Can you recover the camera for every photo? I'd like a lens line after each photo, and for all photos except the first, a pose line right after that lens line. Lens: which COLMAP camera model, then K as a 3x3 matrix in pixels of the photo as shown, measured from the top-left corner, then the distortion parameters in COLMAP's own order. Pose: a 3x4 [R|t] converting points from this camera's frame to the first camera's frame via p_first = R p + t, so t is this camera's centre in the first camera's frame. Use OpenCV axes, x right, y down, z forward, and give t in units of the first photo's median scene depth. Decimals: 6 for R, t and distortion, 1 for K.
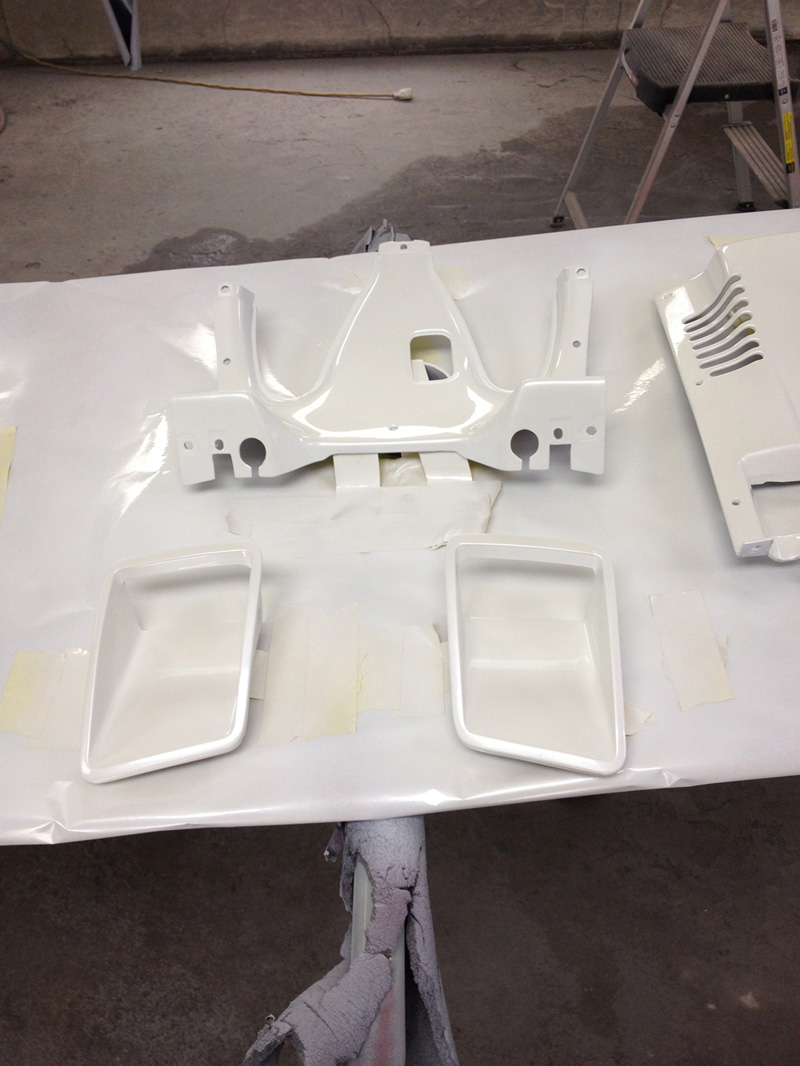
lens RADIAL K [[987.6, 0, 400.0], [0, 987.6, 533.0], [0, 0, 1]] dist [0.075406, -0.154584]
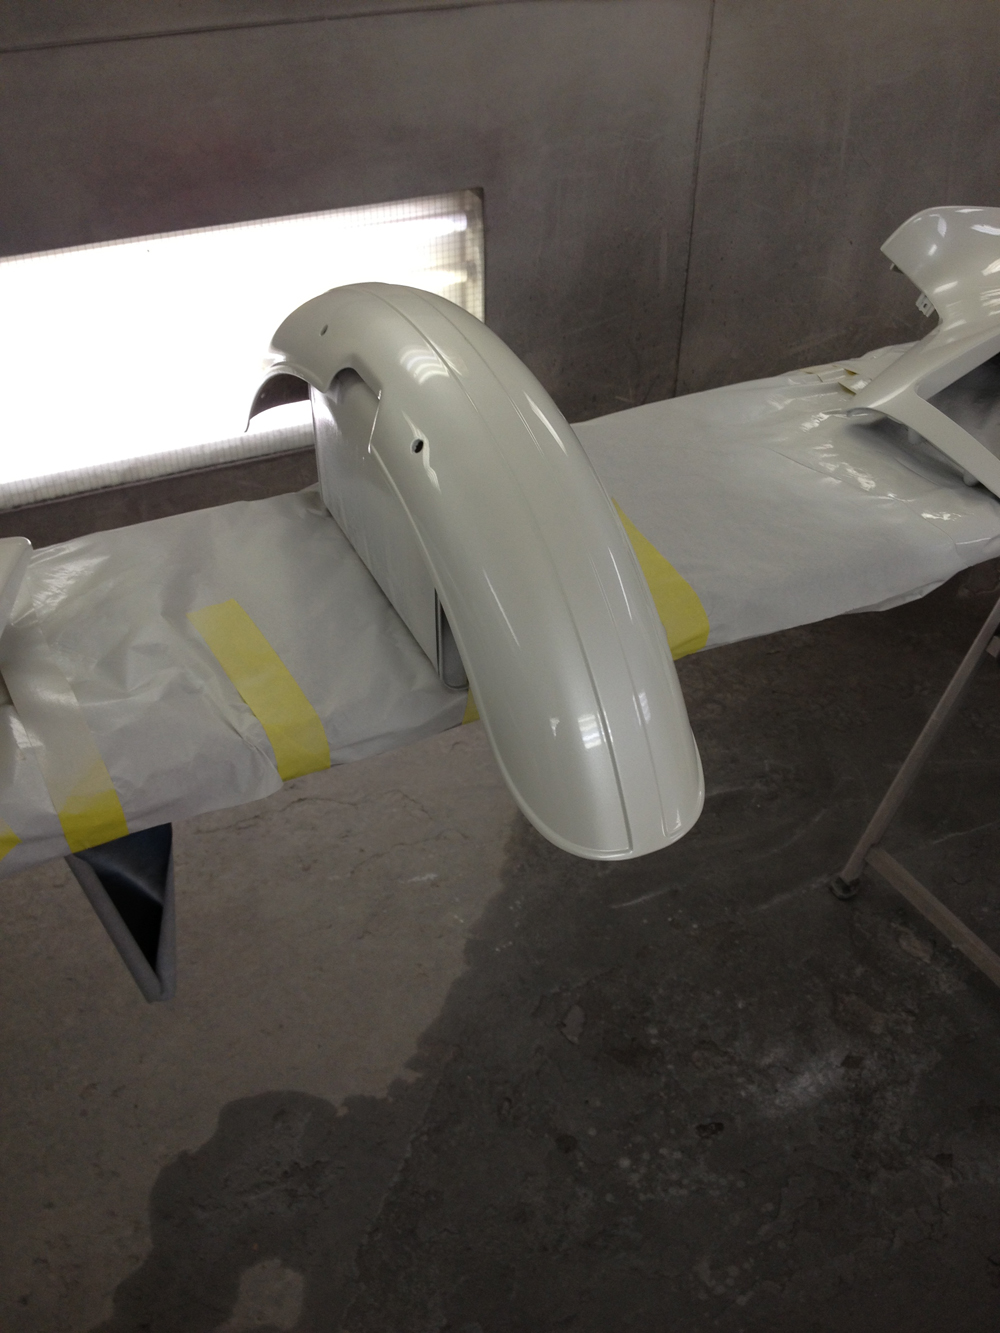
lens RADIAL K [[1235.0, 0, 500.0], [0, 1235.0, 666.5], [0, 0, 1]] dist [0.075406, -0.154584]
pose [[0.917090, -0.231363, 0.324679, -0.201384], [0.277060, 0.955451, -0.101739, -0.370452], [-0.286676, 0.183259, 0.940337, 0.322412]]
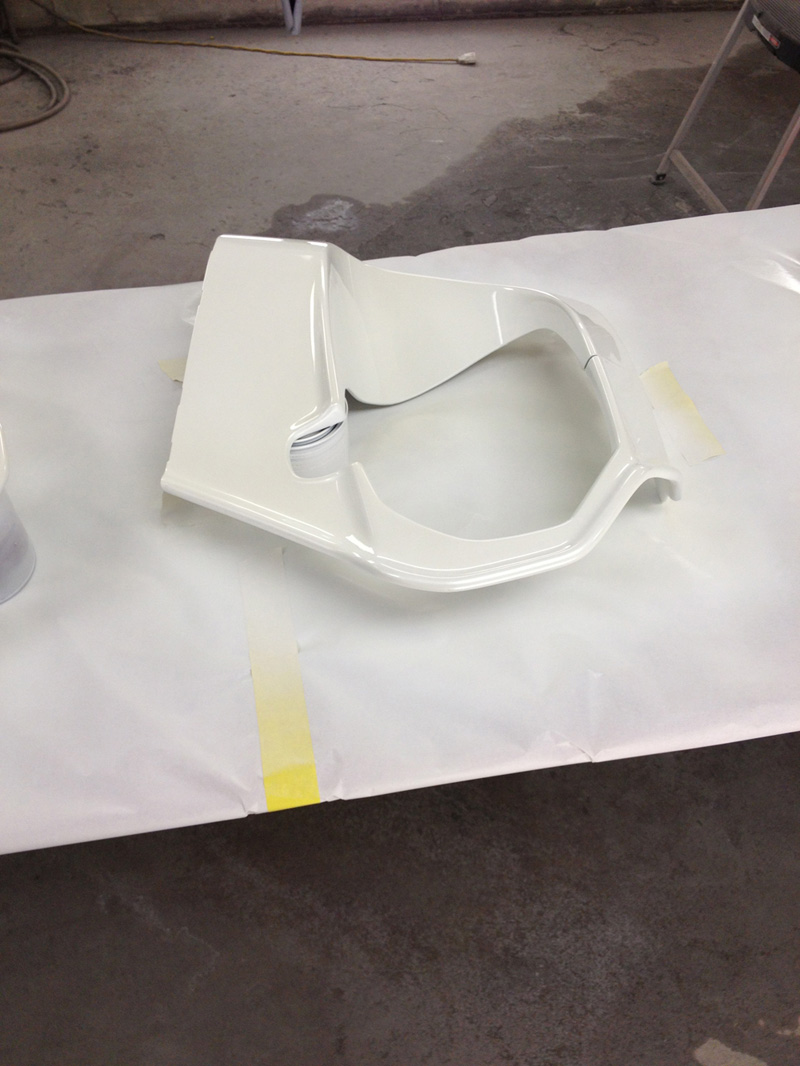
lens RADIAL K [[987.6, 0, 400.0], [0, 987.6, 533.0], [0, 0, 1]] dist [0.075406, -0.154584]
pose [[0.991059, -0.064251, 0.116940, -0.228078], [0.061293, 0.997707, 0.028721, 0.009160], [-0.118517, -0.021297, 0.992724, -0.010868]]
